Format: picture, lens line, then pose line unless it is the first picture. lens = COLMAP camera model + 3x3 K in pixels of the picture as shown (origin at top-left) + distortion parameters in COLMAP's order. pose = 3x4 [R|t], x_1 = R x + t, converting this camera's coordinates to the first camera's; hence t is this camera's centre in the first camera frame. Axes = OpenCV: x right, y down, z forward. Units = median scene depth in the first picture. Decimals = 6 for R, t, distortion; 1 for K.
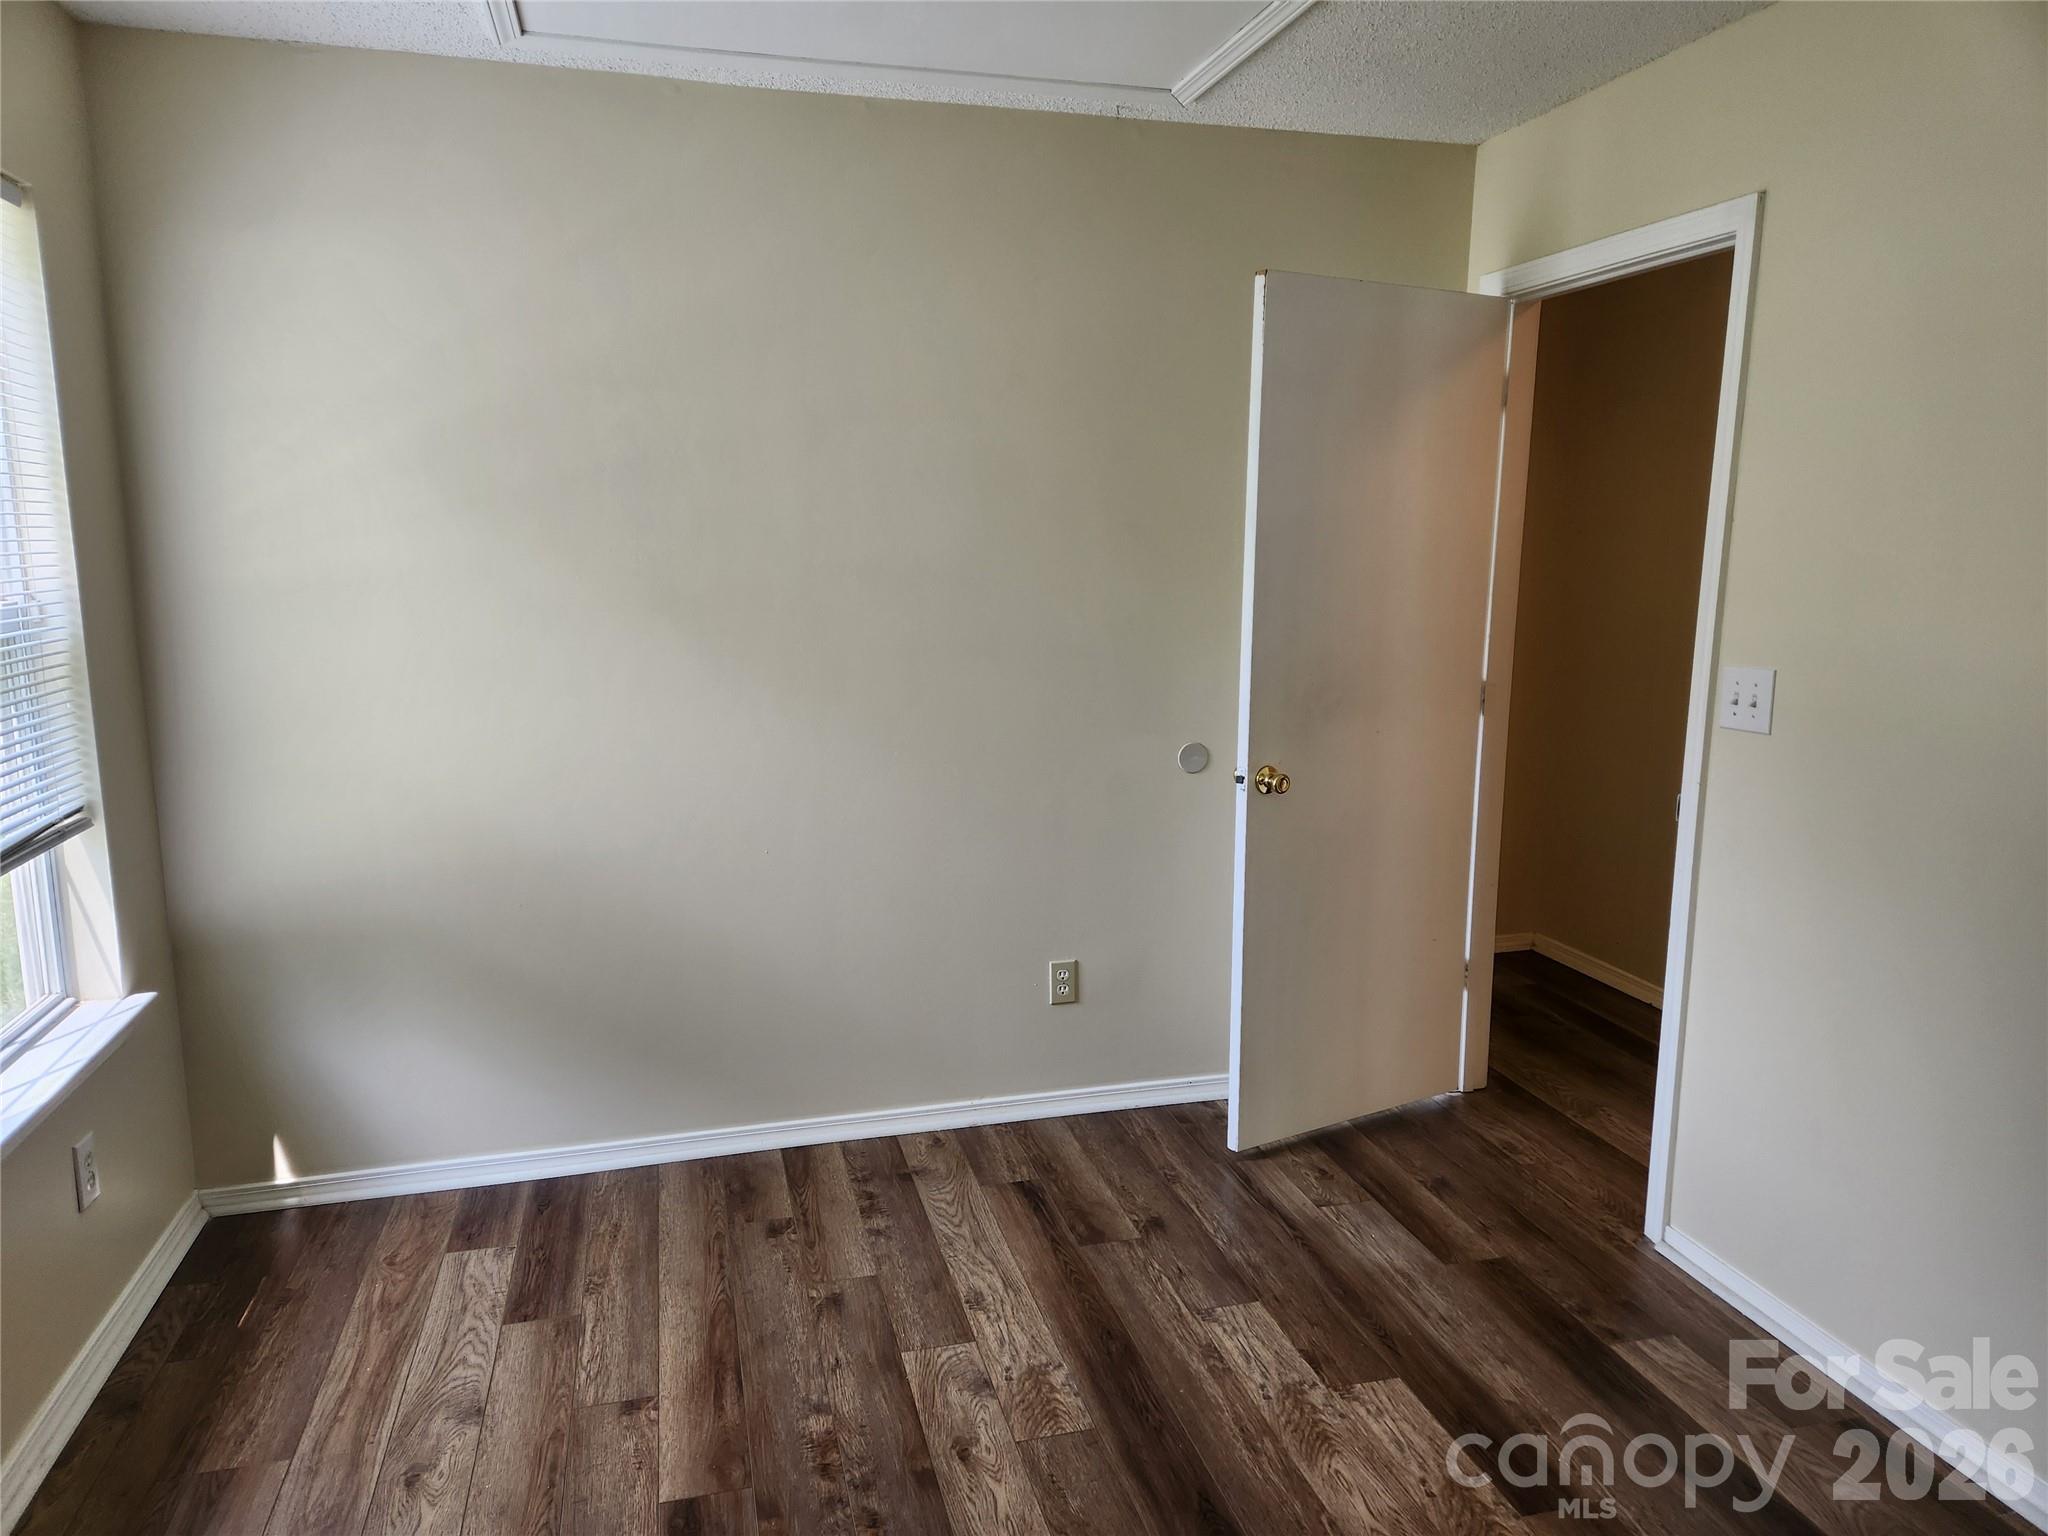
lens RADIAL K [[1358.7, 0, 1008.8], [0, 1358.7, 763.3], [0, 0, 1]] dist [0.074911, -0.060778]
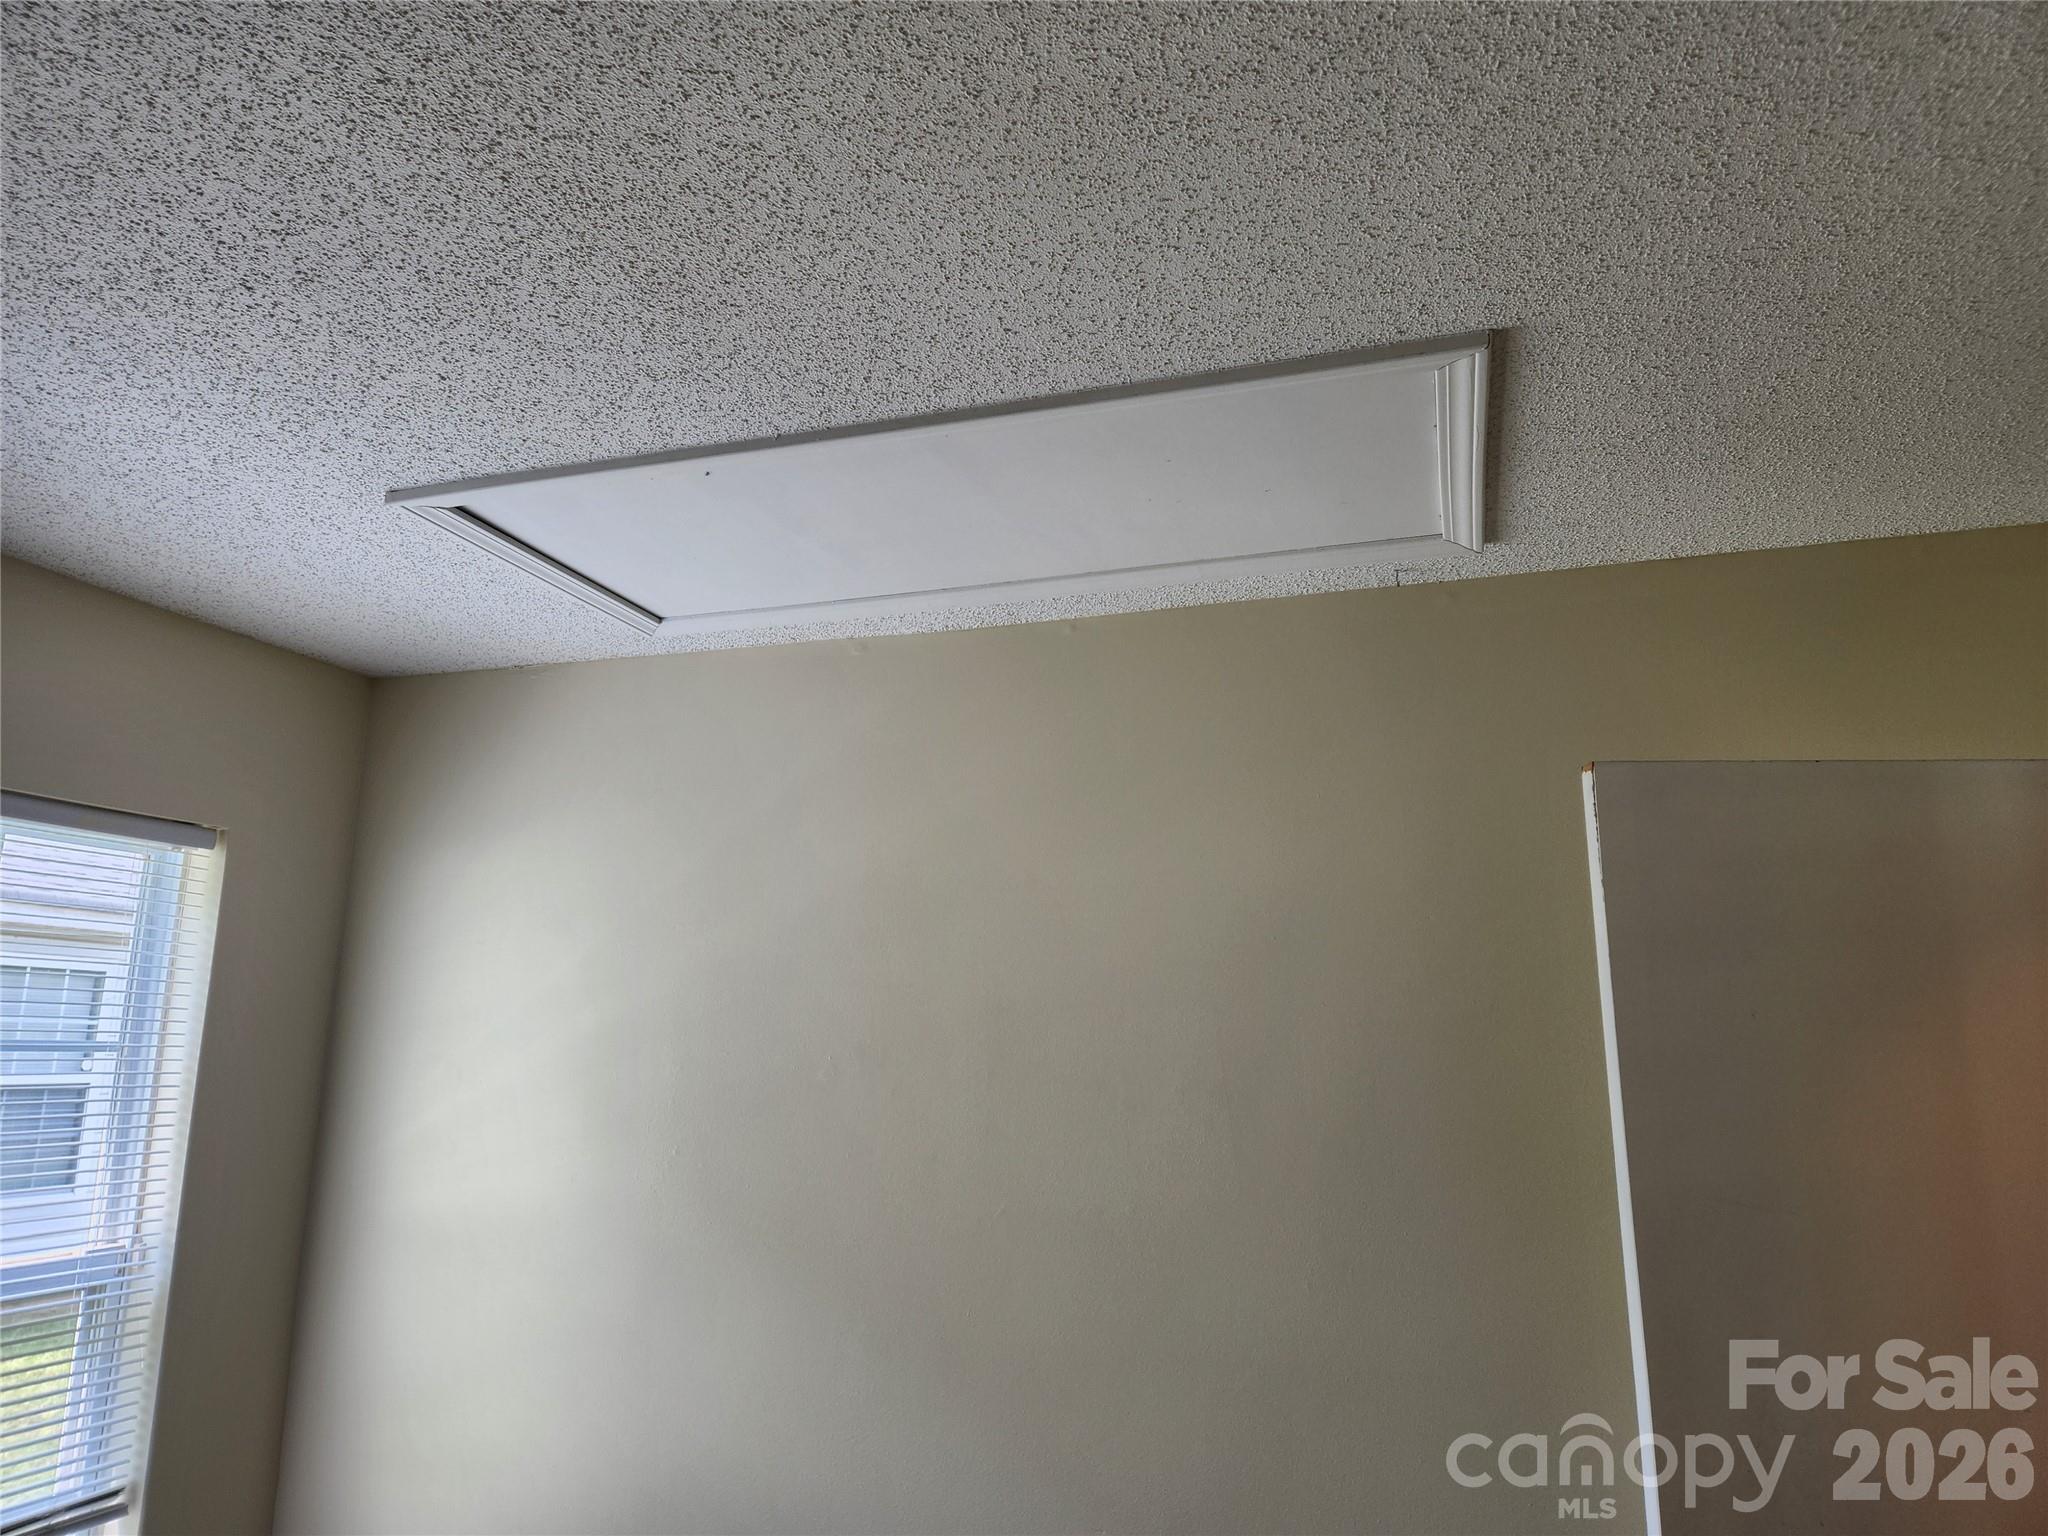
lens RADIAL K [[1358.7, 0, 1029.4], [0, 1358.7, 750.6], [0, 0, 1]] dist [0.074911, -0.060778]
pose [[0.831121, -0.119012, -0.543207, 0.356205], [-0.096840, 0.930929, -0.352126, -0.152531], [0.547594, 0.345264, 0.762190, 0.479144]]
